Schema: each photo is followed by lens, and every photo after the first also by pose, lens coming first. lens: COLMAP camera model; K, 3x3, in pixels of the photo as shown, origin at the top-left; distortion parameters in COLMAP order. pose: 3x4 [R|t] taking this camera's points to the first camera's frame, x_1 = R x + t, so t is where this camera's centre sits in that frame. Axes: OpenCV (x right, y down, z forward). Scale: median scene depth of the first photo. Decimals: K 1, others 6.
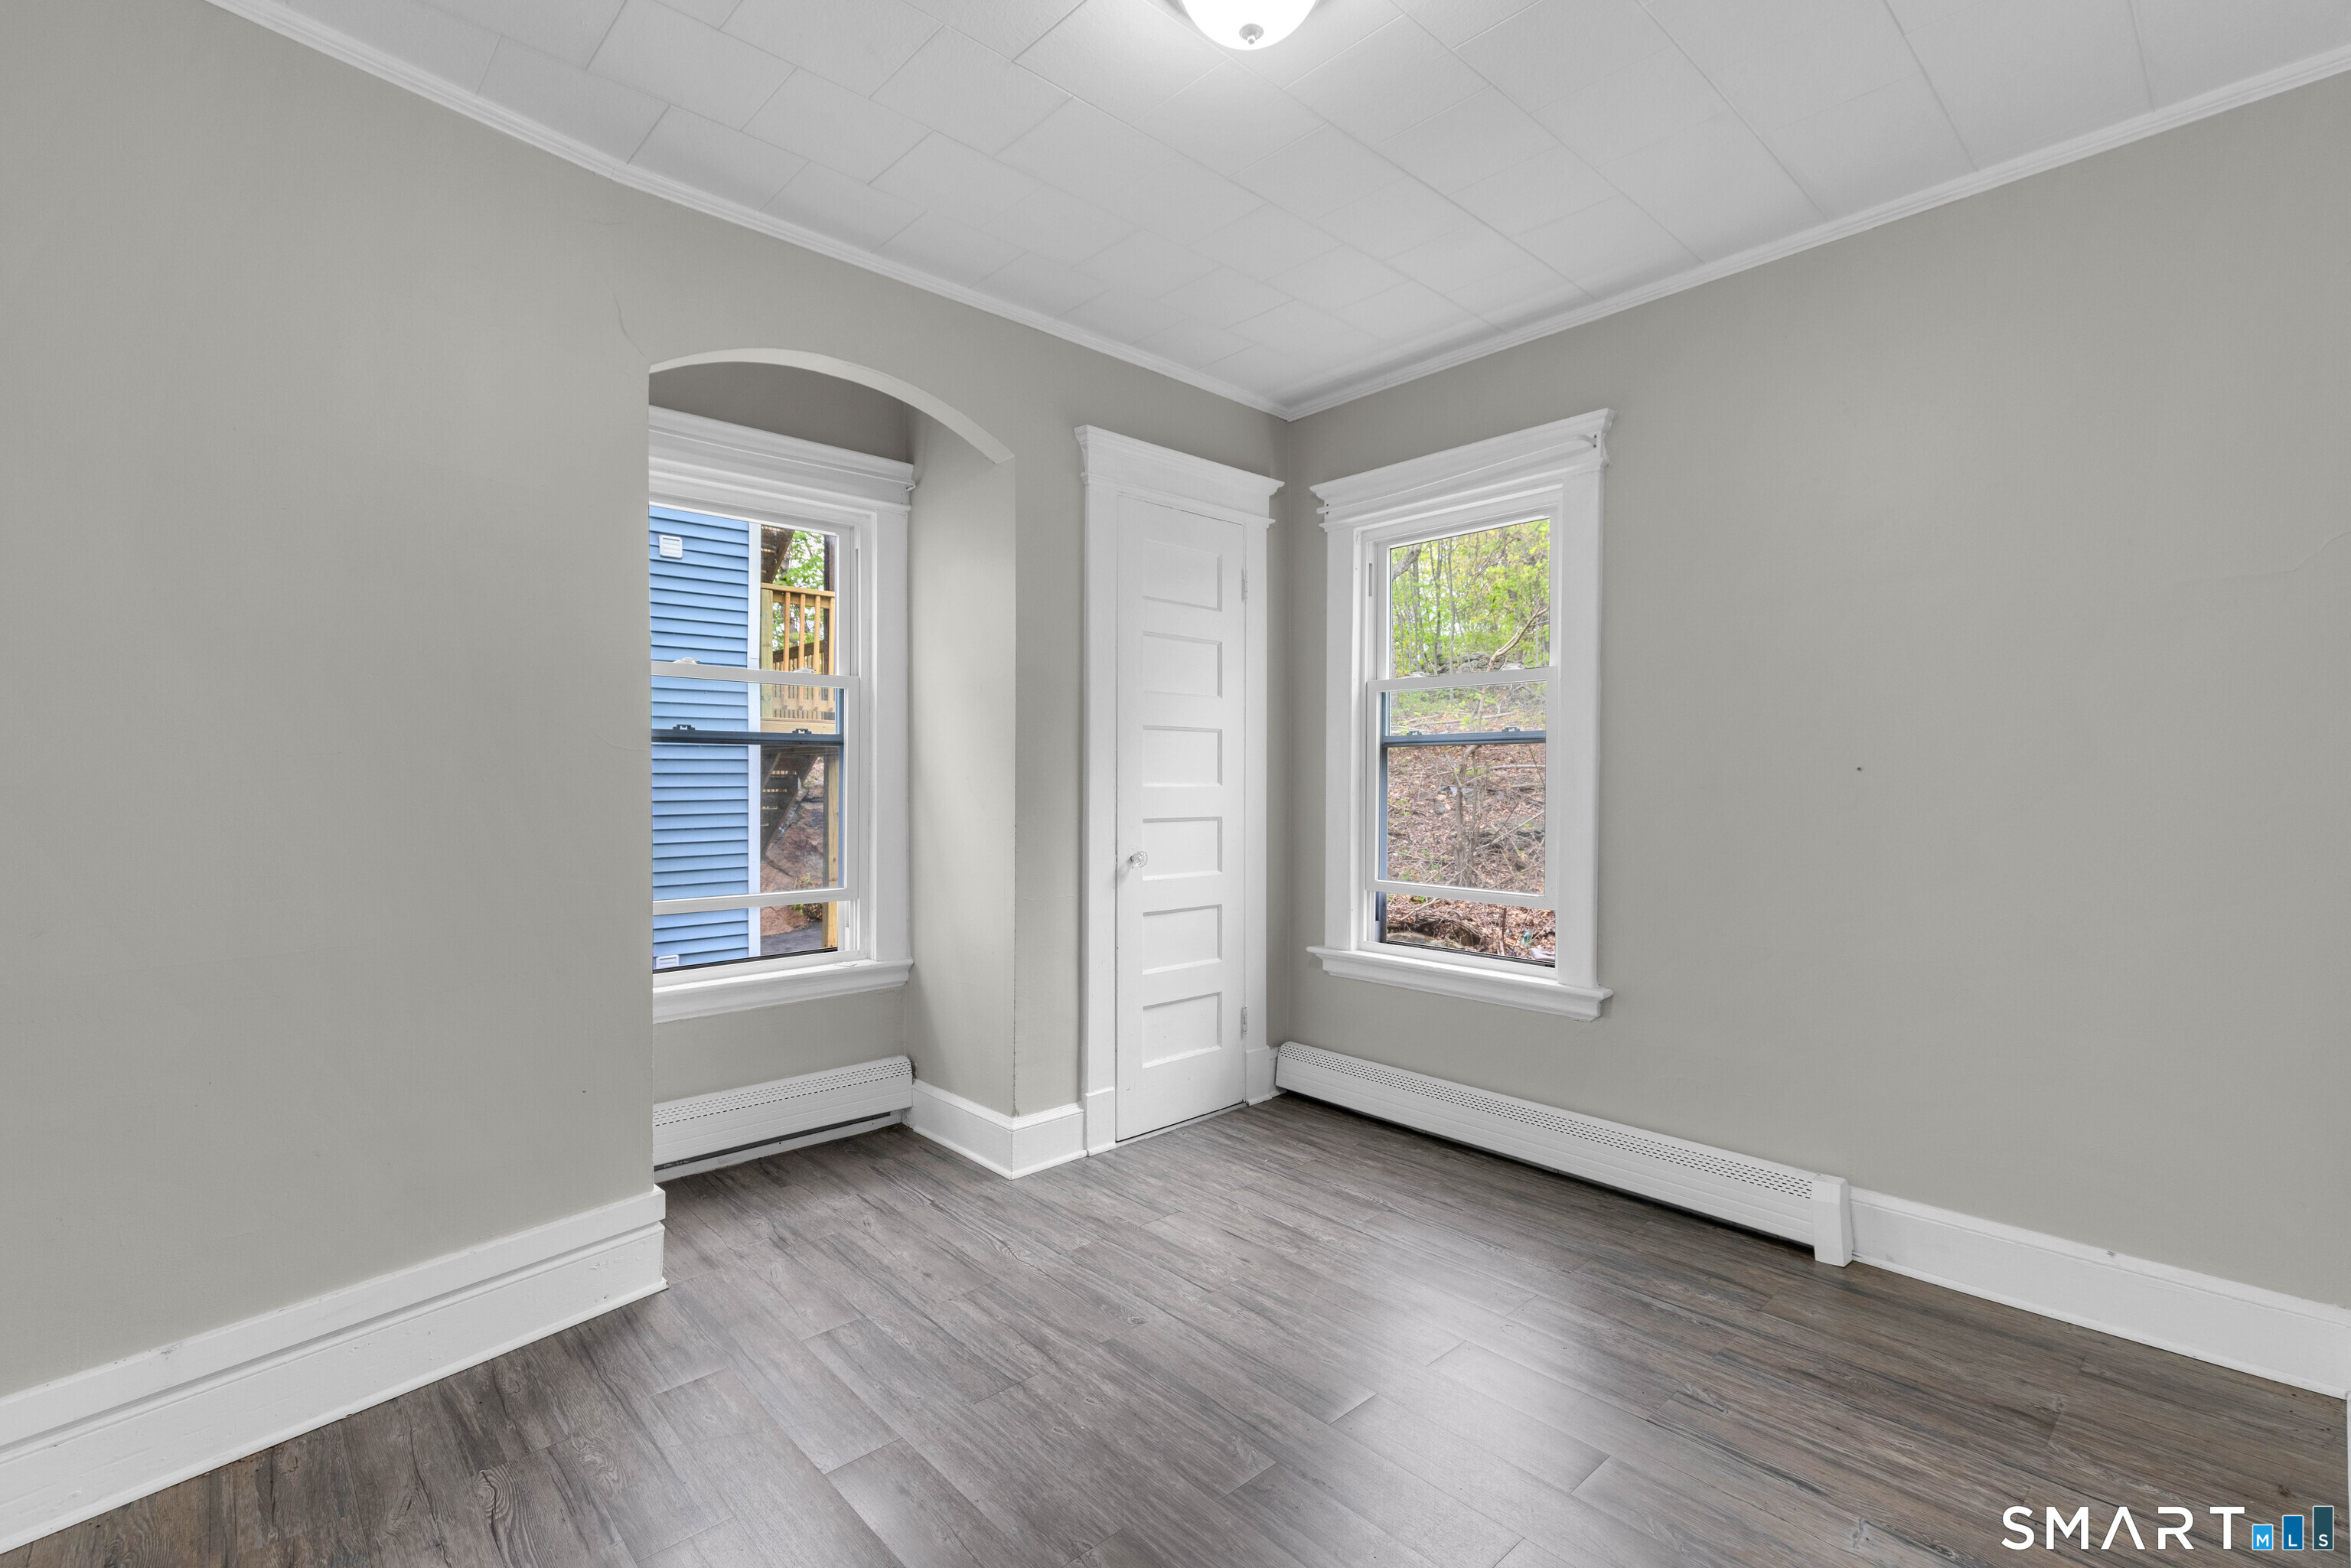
lens RADIAL K [[1041.7, 0, 1191.8], [0, 1041.7, 778.6], [0, 0, 1]] dist [0.026635, 0.000535]
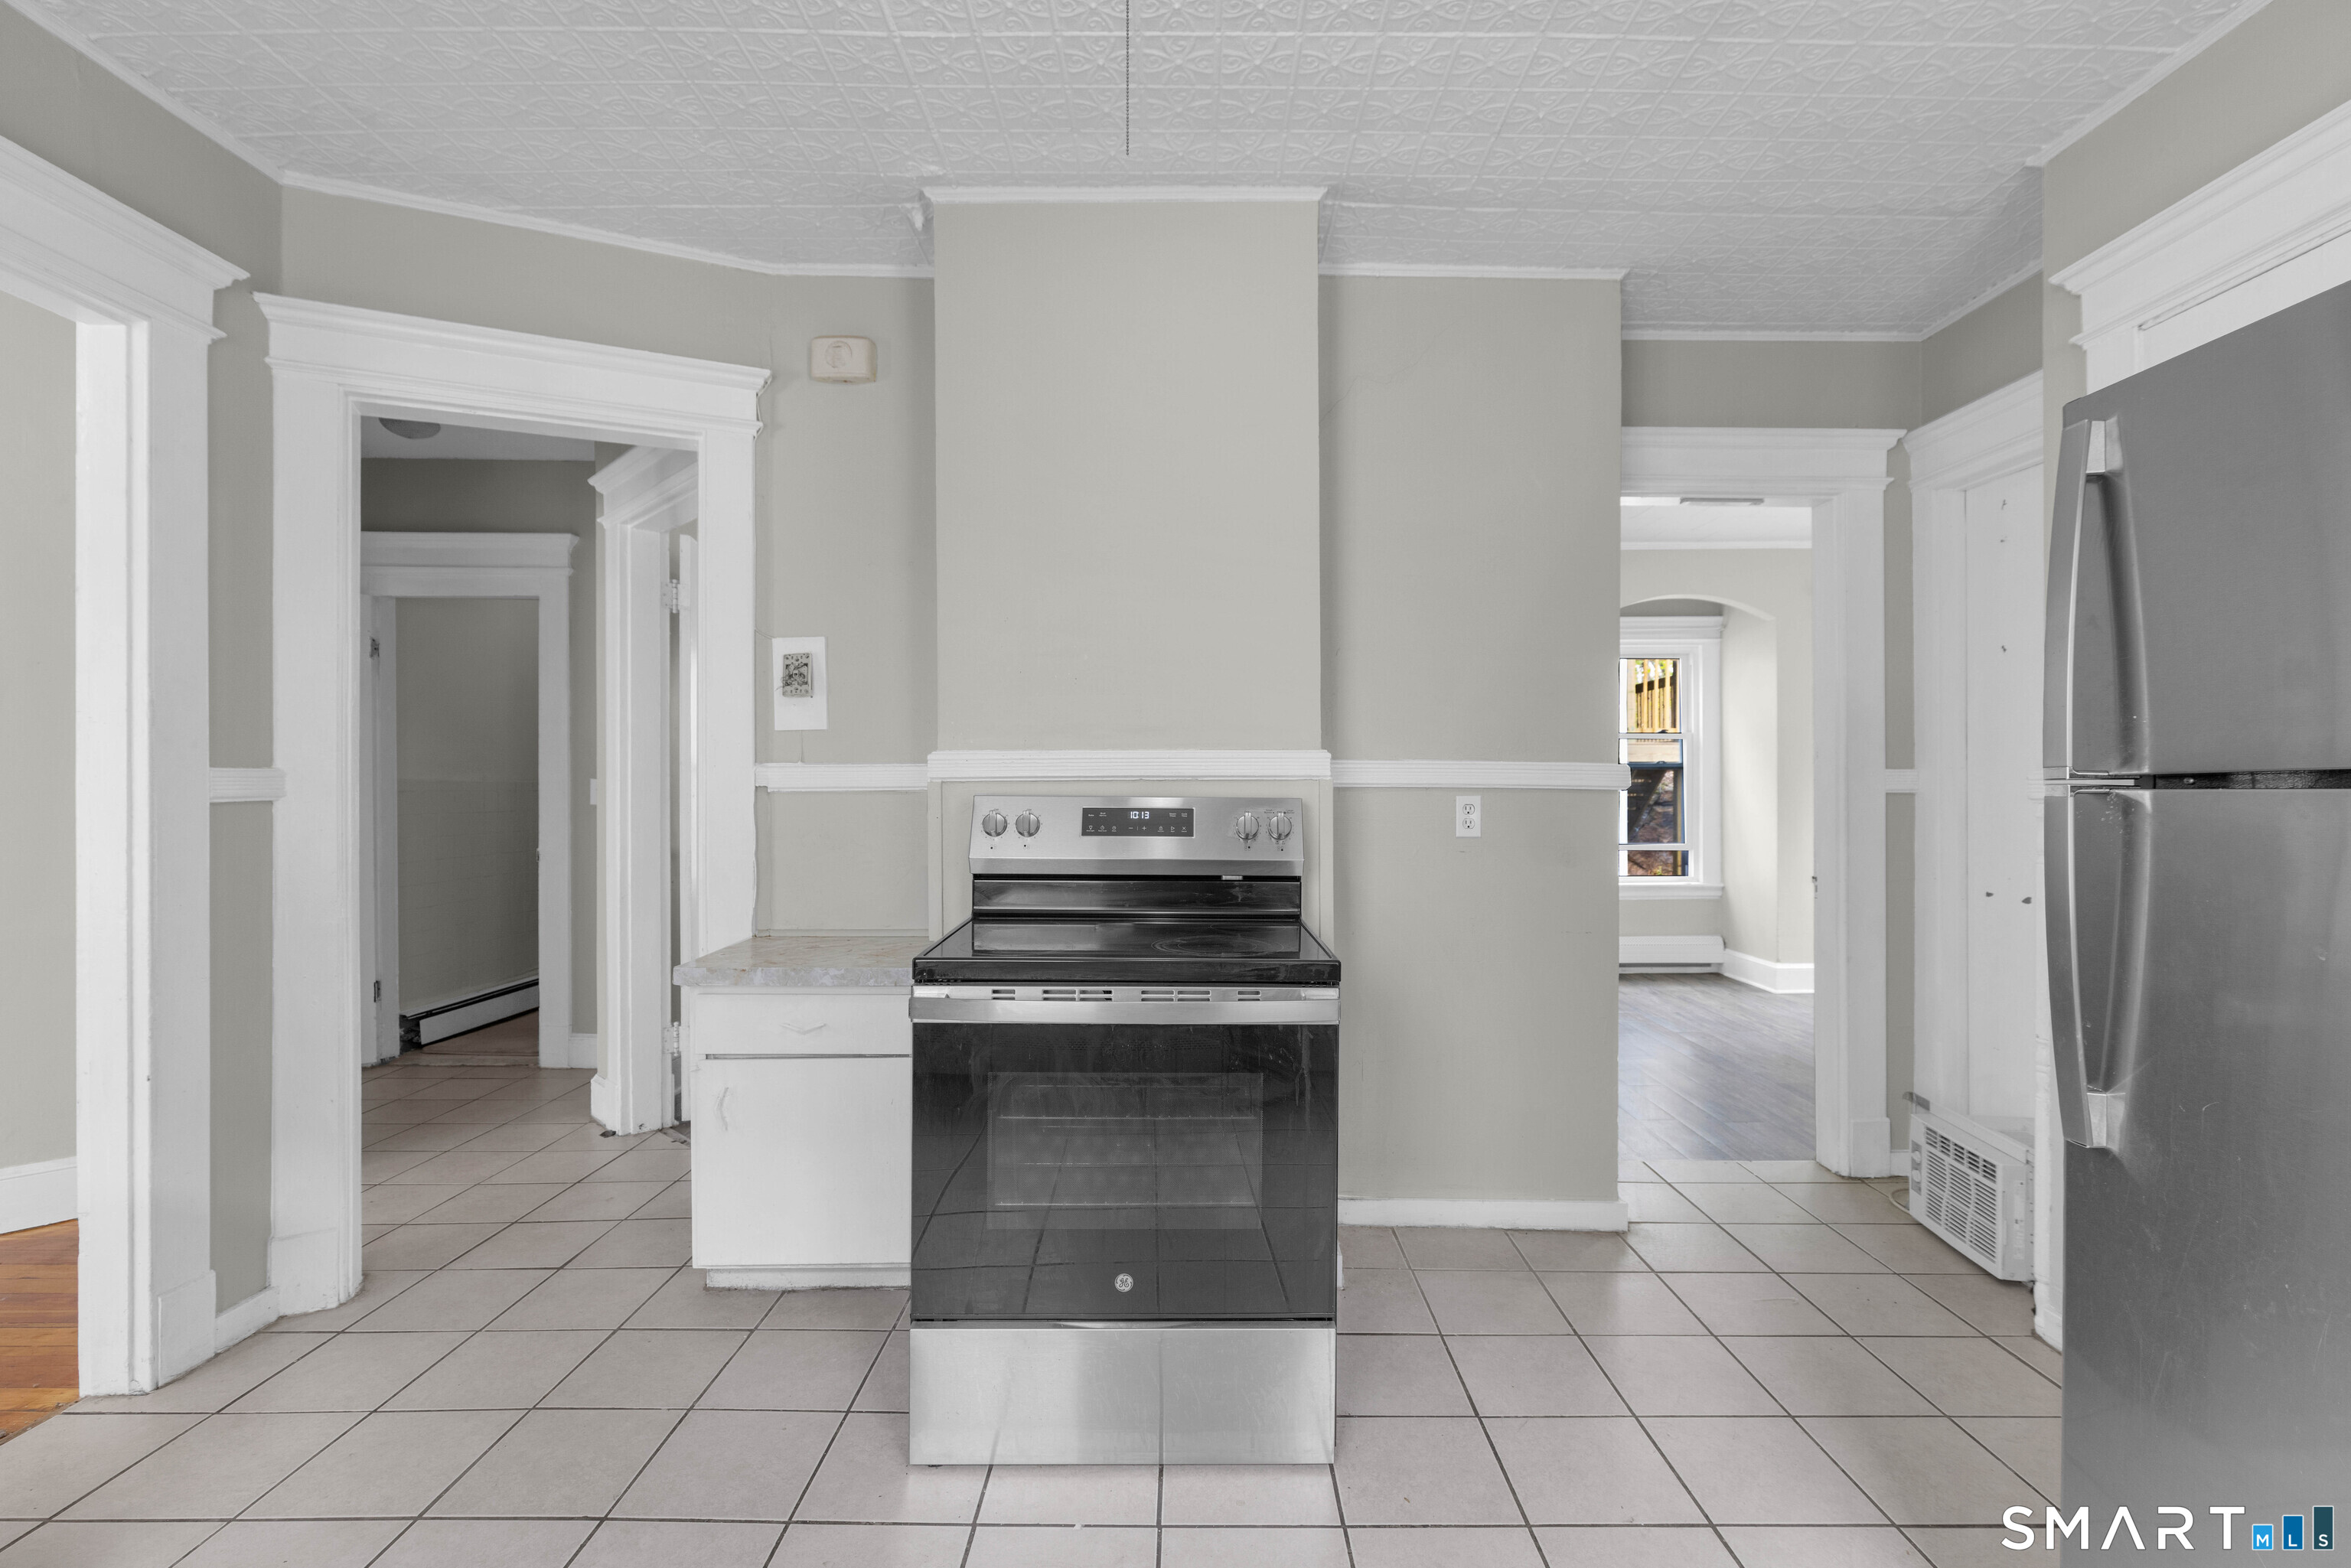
lens RADIAL K [[1041.7, 0, 1235.1], [0, 1041.7, 798.1], [0, 0, 1]] dist [0.026635, 0.000535]
pose [[0.741808, 0.000883, -0.670612, 0.183587], [0.007610, 0.999924, 0.009734, -0.000879], [0.670570, -0.012324, 0.741744, -0.521164]]
